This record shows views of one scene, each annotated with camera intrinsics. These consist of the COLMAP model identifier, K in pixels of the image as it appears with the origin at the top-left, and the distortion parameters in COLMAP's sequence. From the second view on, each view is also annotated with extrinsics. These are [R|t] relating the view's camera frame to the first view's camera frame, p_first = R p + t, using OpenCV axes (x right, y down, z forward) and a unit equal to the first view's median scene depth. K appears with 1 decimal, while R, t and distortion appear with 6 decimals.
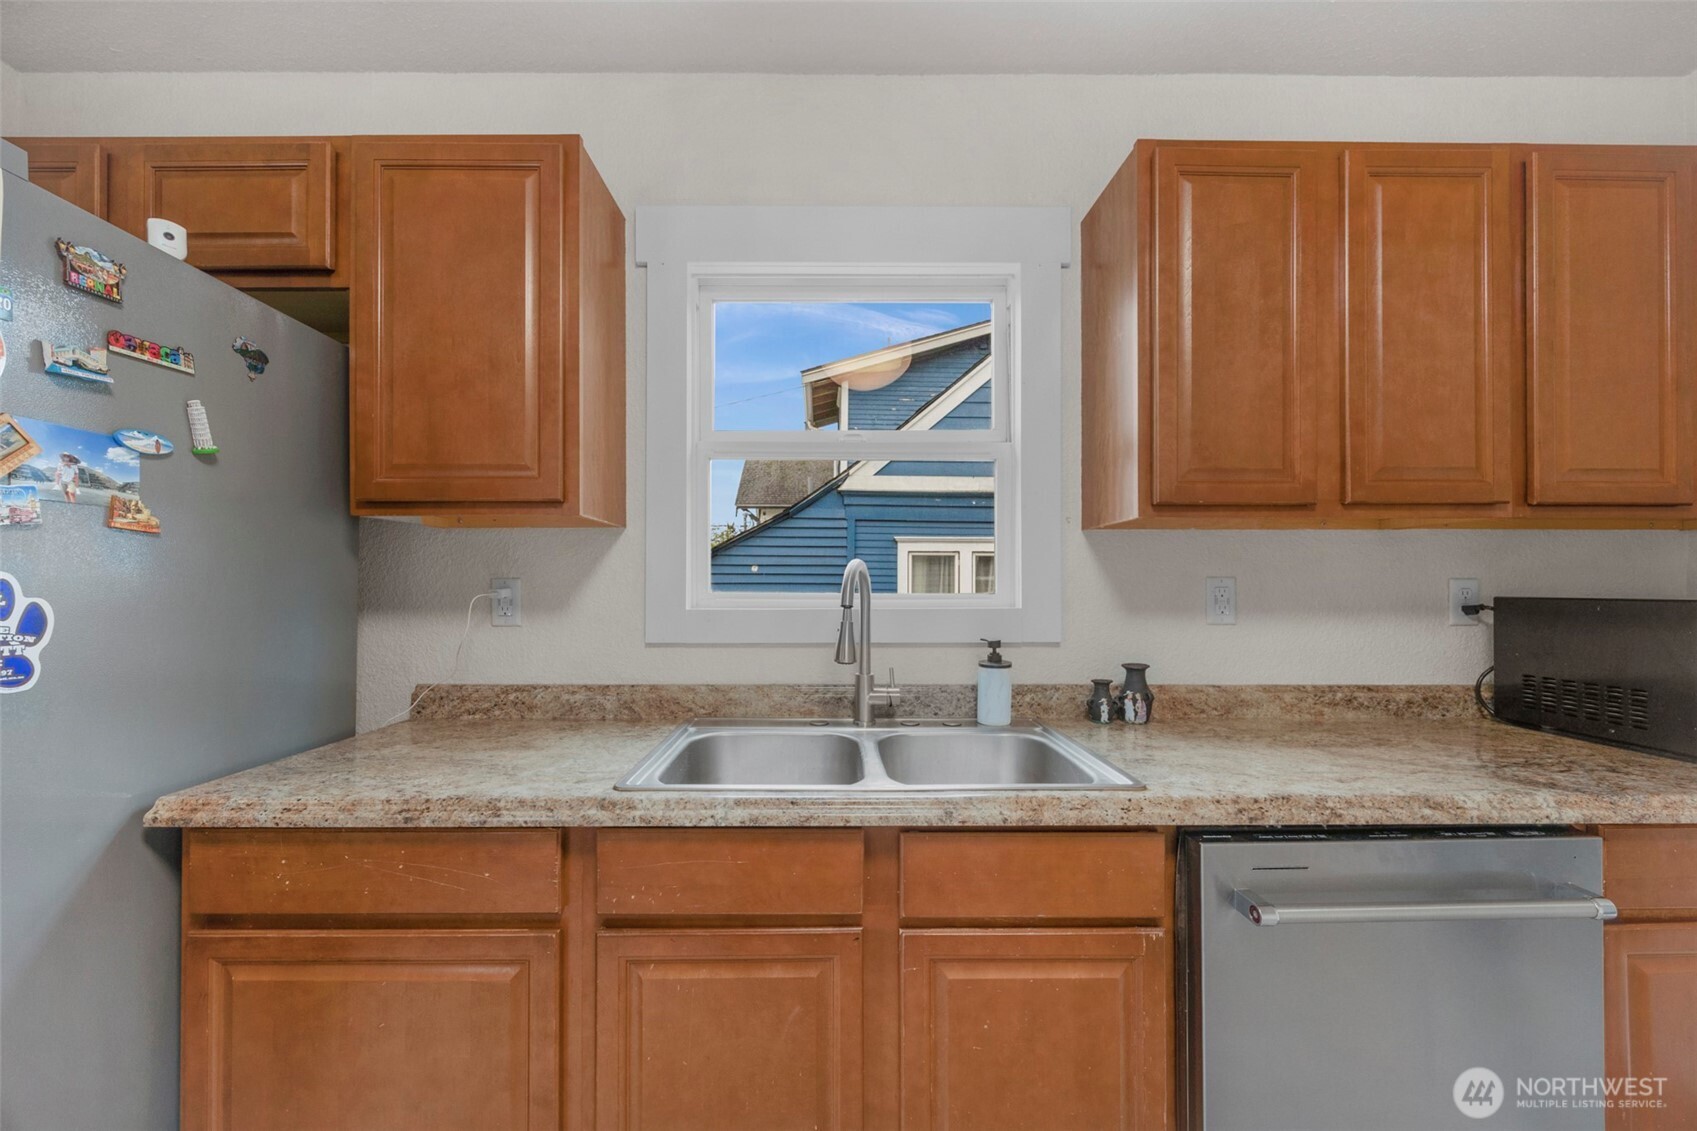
lens RADIAL K [[654.9, 0, 841.4], [0, 654.9, 579.7], [0, 0, 1]] dist [0.001163, 0.000071]
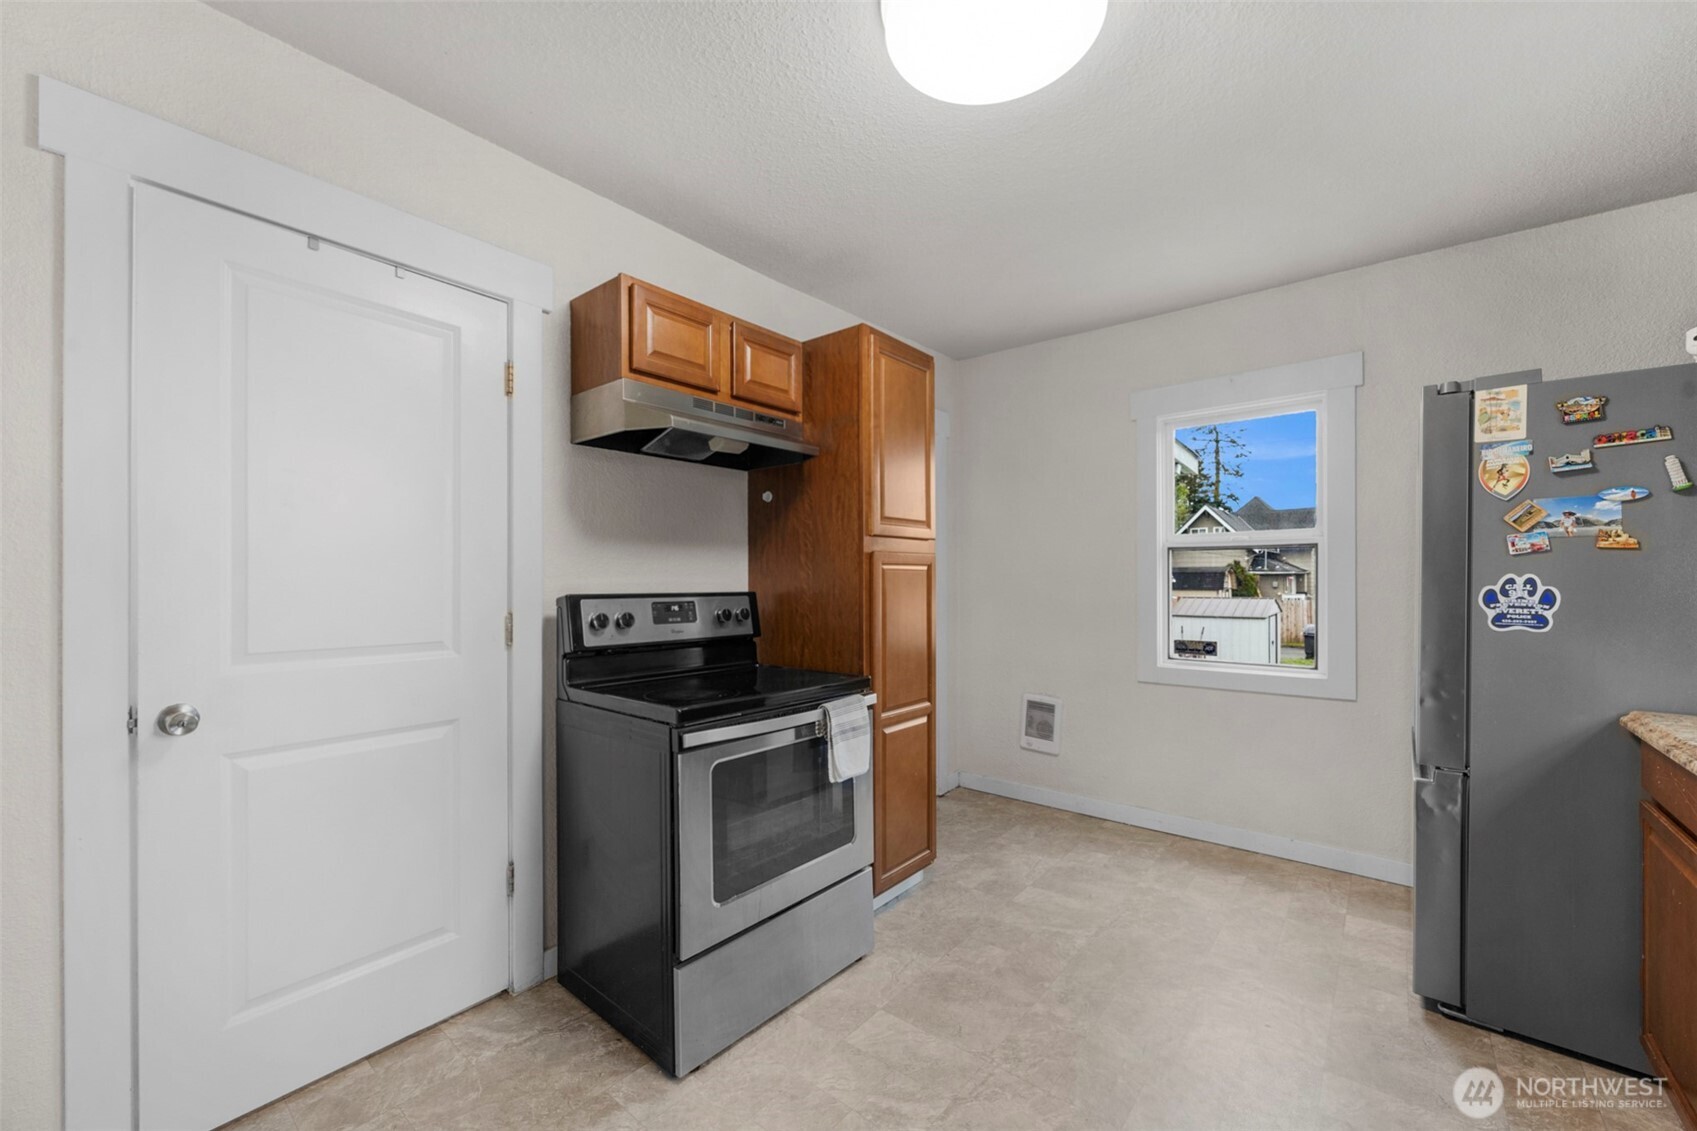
lens RADIAL K [[654.9, 0, 850.7], [0, 654.9, 579.2], [0, 0, 1]] dist [0.001163, 0.000071]
pose [[-0.640497, -0.003046, -0.767955, 1.585128], [0.006797, 0.999930, -0.009636, 0.009563], [0.767930, -0.011391, -0.640432, 0.606113]]
